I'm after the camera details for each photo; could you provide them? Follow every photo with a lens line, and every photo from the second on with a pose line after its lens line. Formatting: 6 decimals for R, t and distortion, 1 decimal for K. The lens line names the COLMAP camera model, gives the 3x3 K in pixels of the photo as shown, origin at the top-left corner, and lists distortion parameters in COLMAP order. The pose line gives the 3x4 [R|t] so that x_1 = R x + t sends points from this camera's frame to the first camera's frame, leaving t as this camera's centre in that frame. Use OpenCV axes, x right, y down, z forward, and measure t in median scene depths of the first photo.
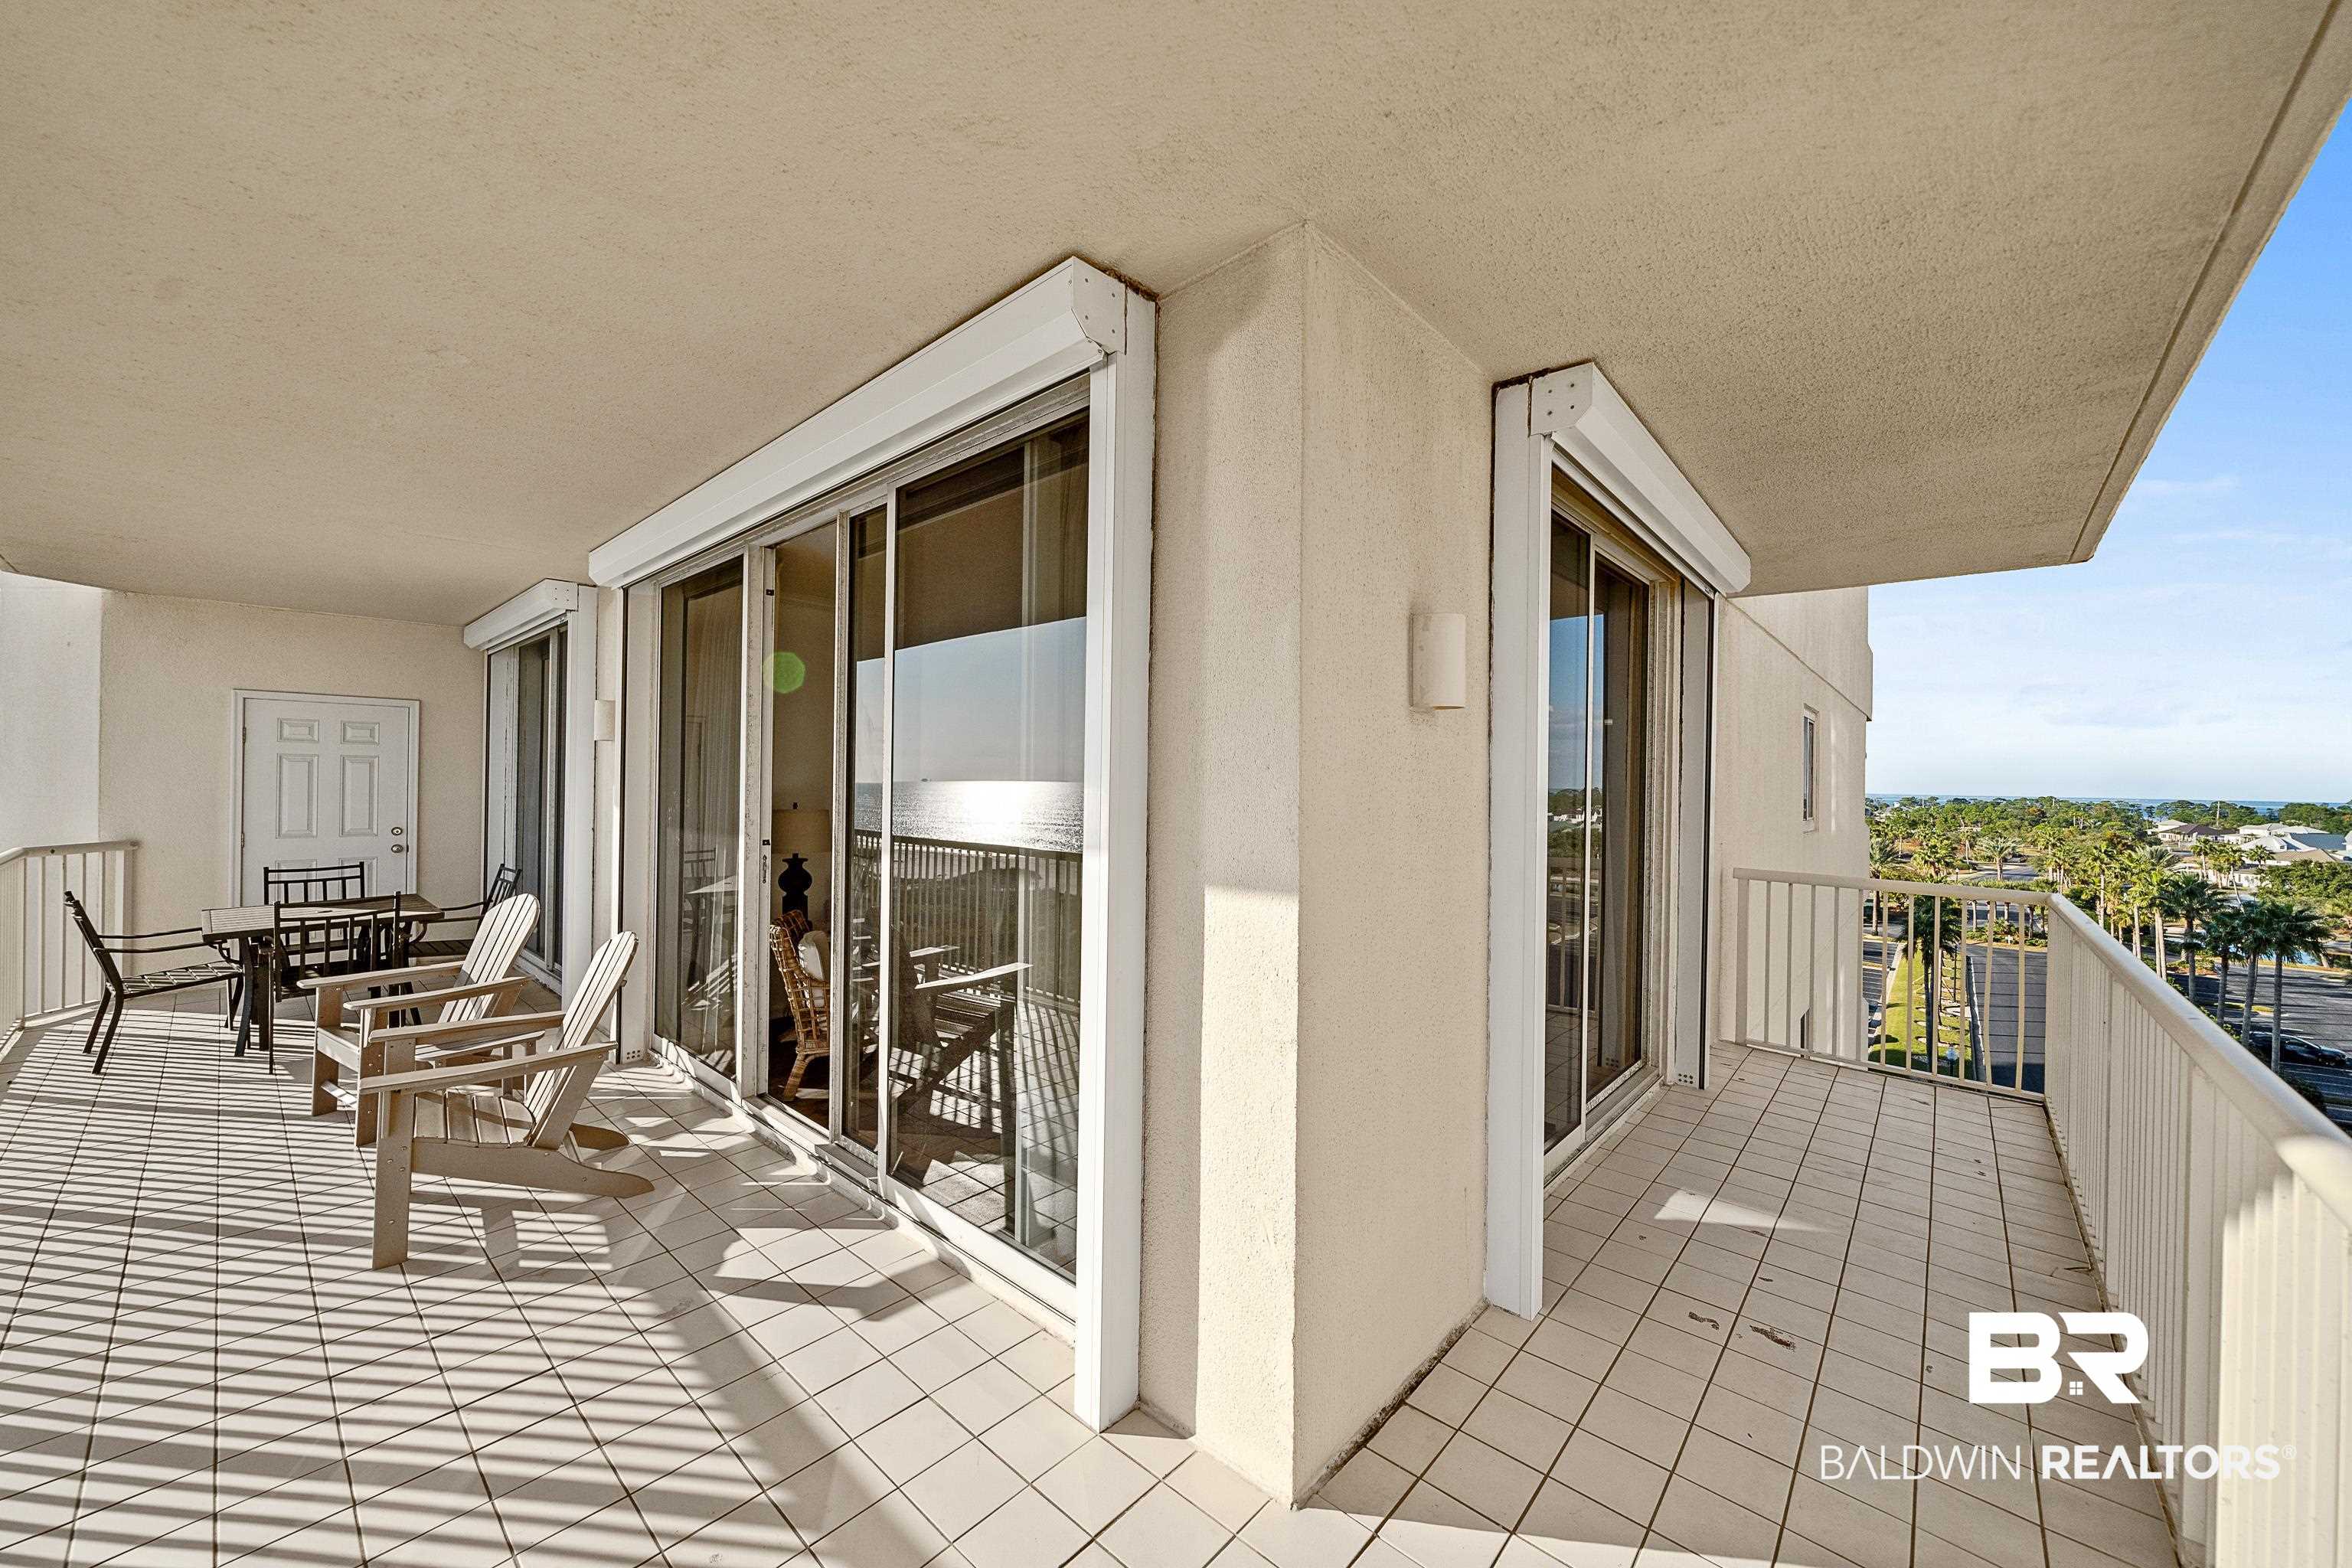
lens RADIAL K [[864.7, 0, 1142.0], [0, 864.7, 780.9], [0, 0, 1]] dist [-0.002010, -0.000311]
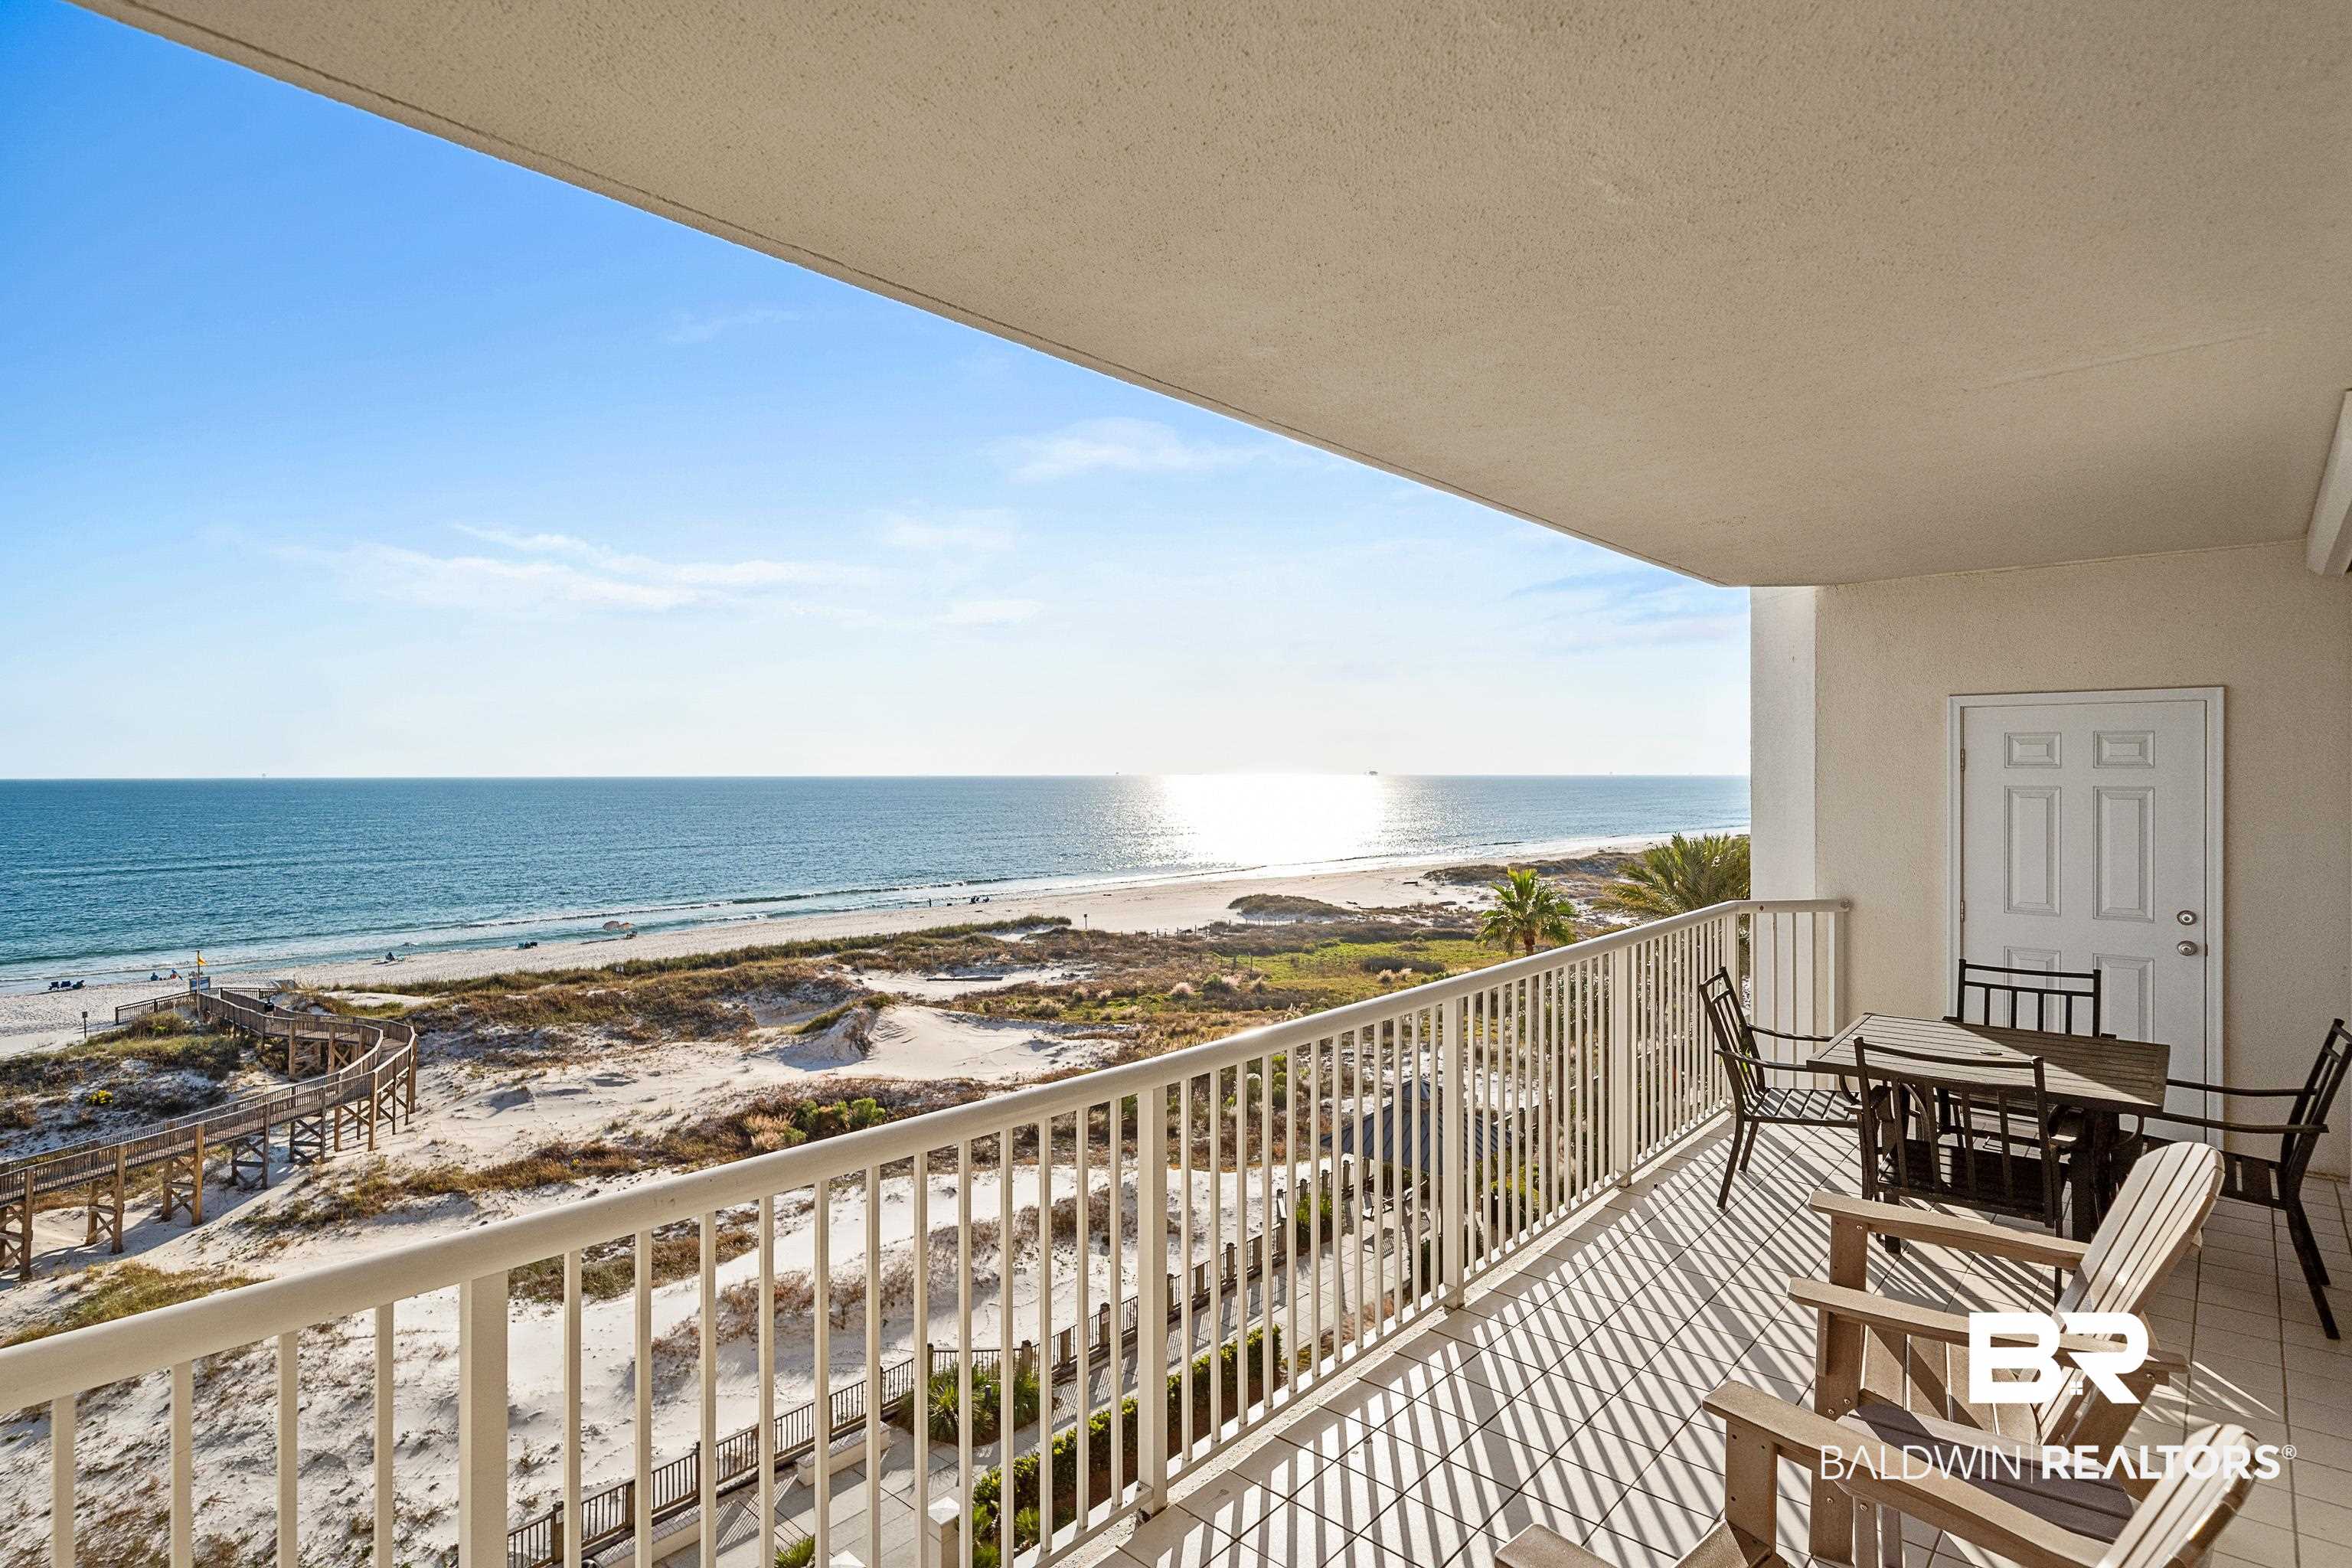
lens RADIAL K [[1175.9, 0, 1176.0], [0, 1175.9, 784.0], [0, 0, 1]] dist [0.001378, 0.000771]
pose [[0.018393, -0.001198, -0.999830, -0.134400], [0.002021, 0.999997, -0.001161, -0.044051], [0.999829, -0.001999, 0.018395, 0.449626]]
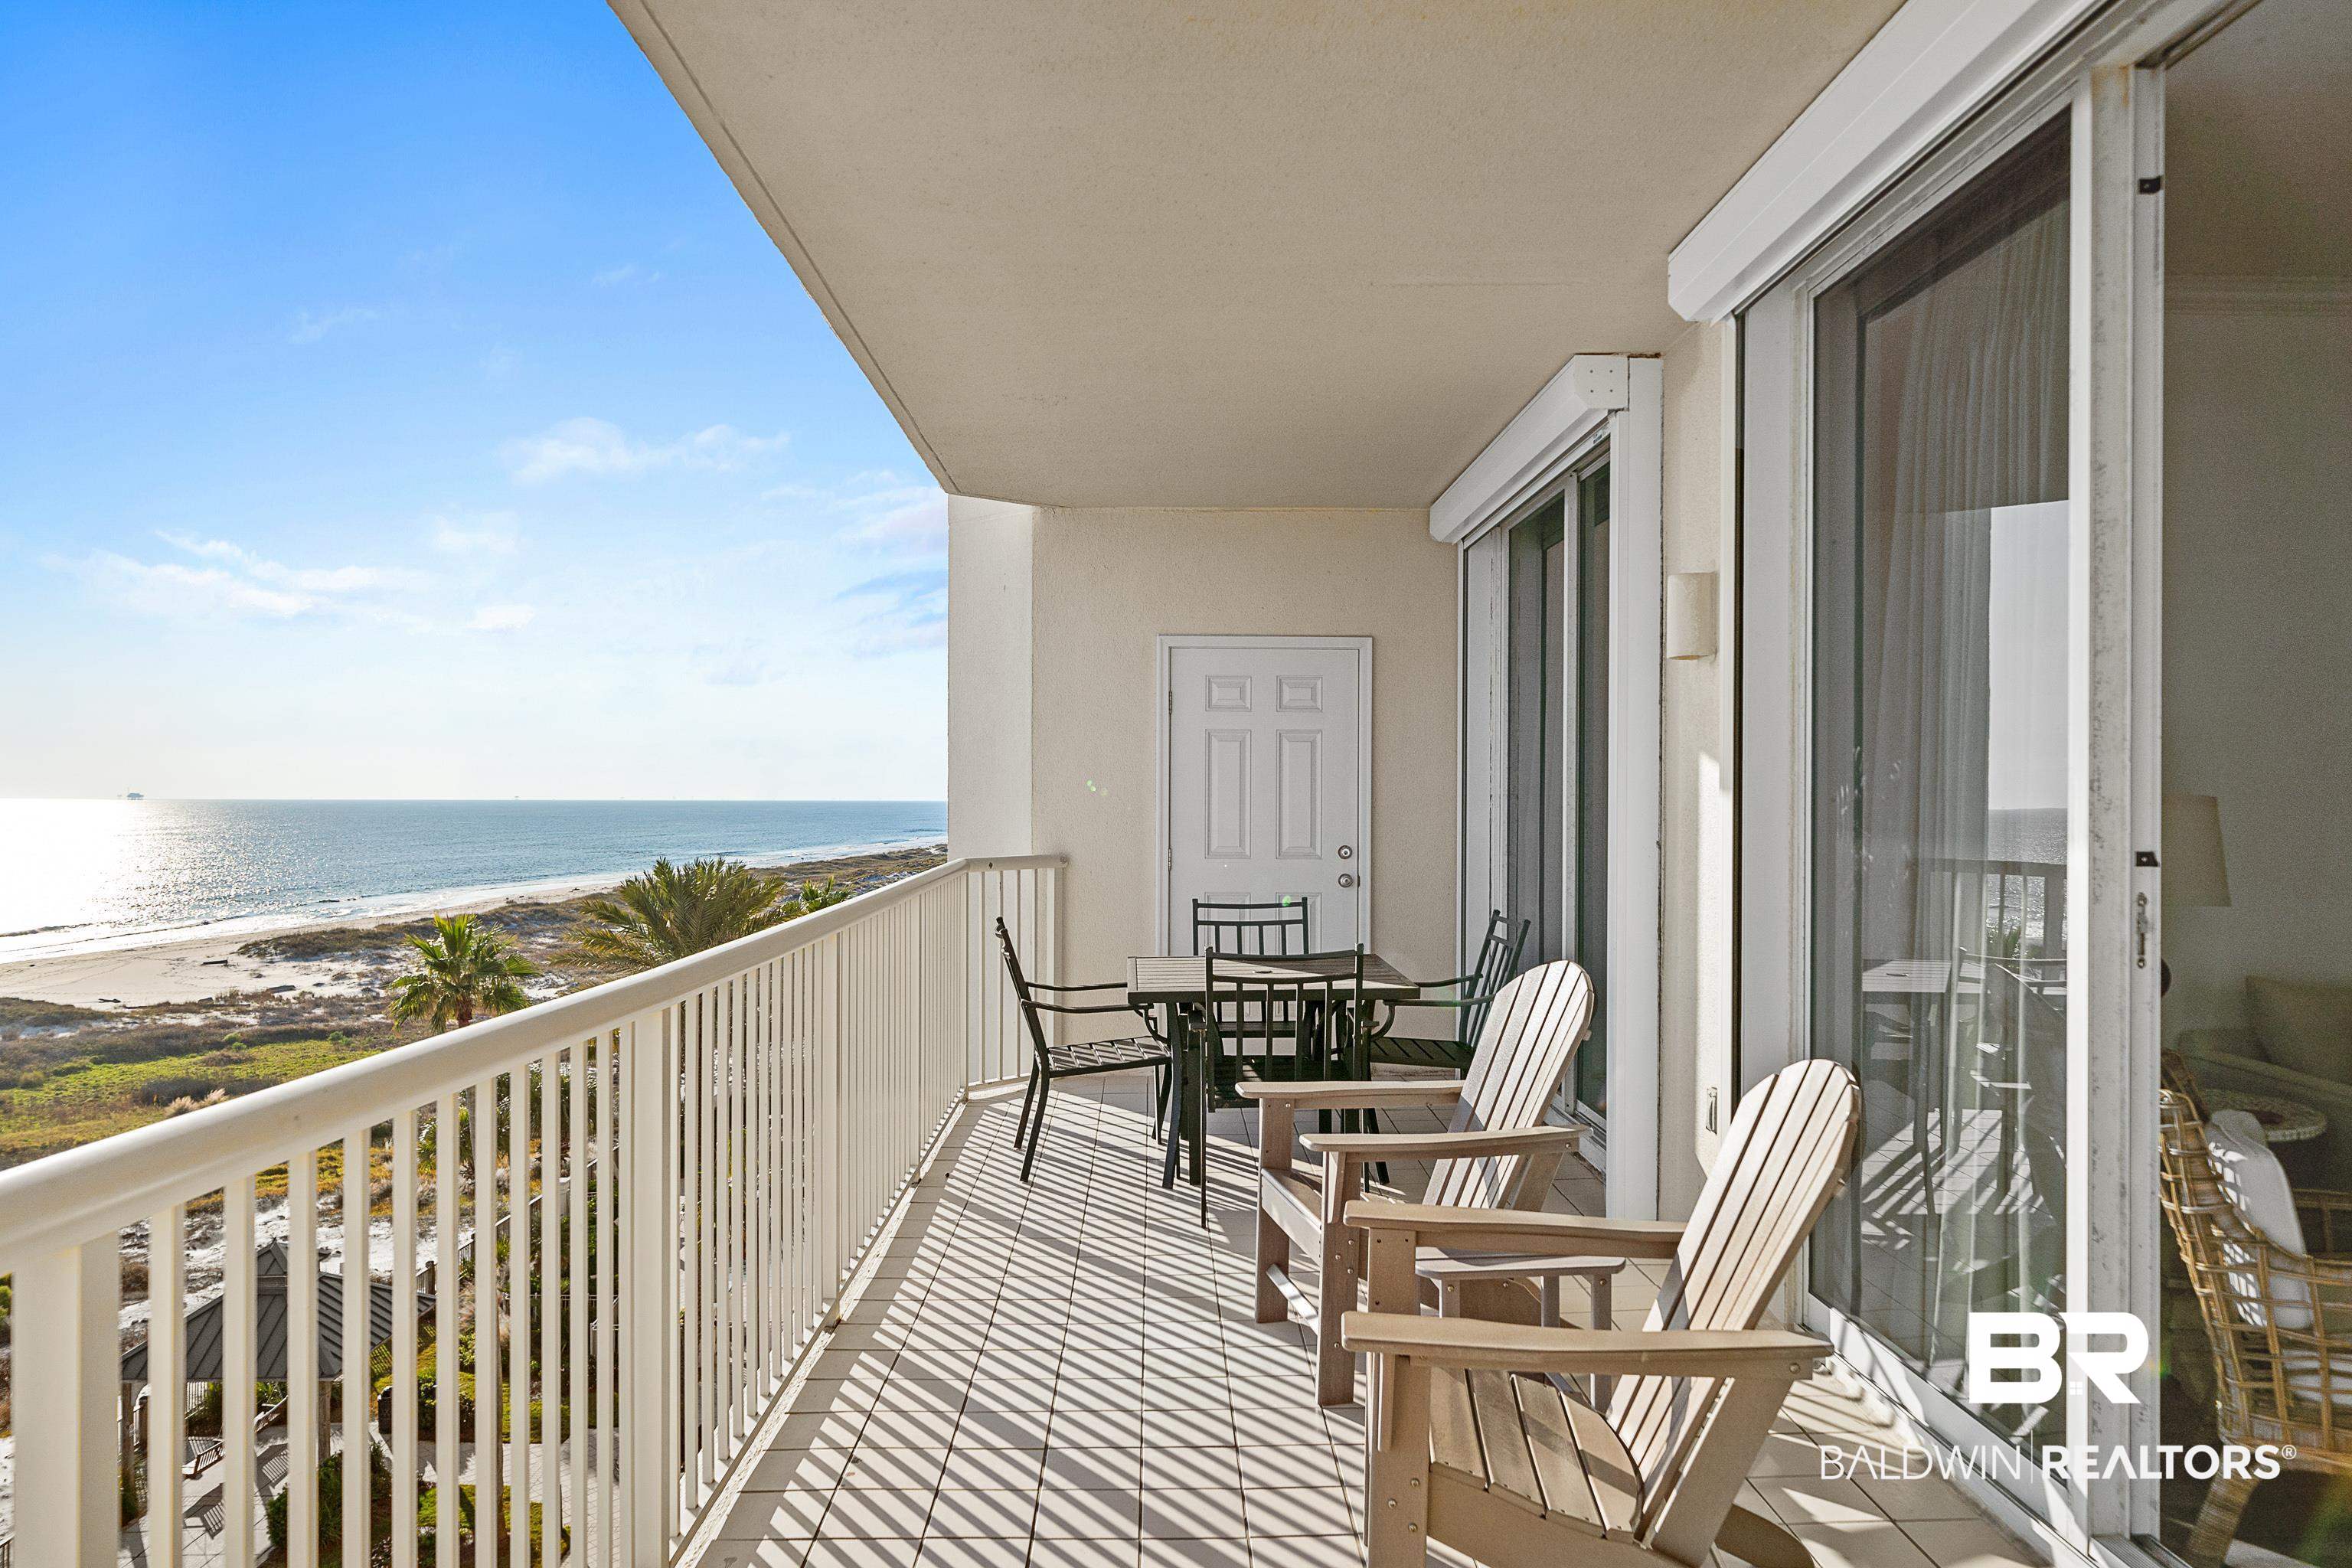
lens RADIAL K [[1585.1, 0, 1176.0], [0, 1585.1, 784.0], [0, 0, 1]] dist [-0.008194, -0.001053]
pose [[0.694591, -0.015673, -0.719234, -0.194065], [0.006011, 0.999854, -0.015983, 0.038796], [0.719379, 0.006779, 0.694584, 0.187393]]
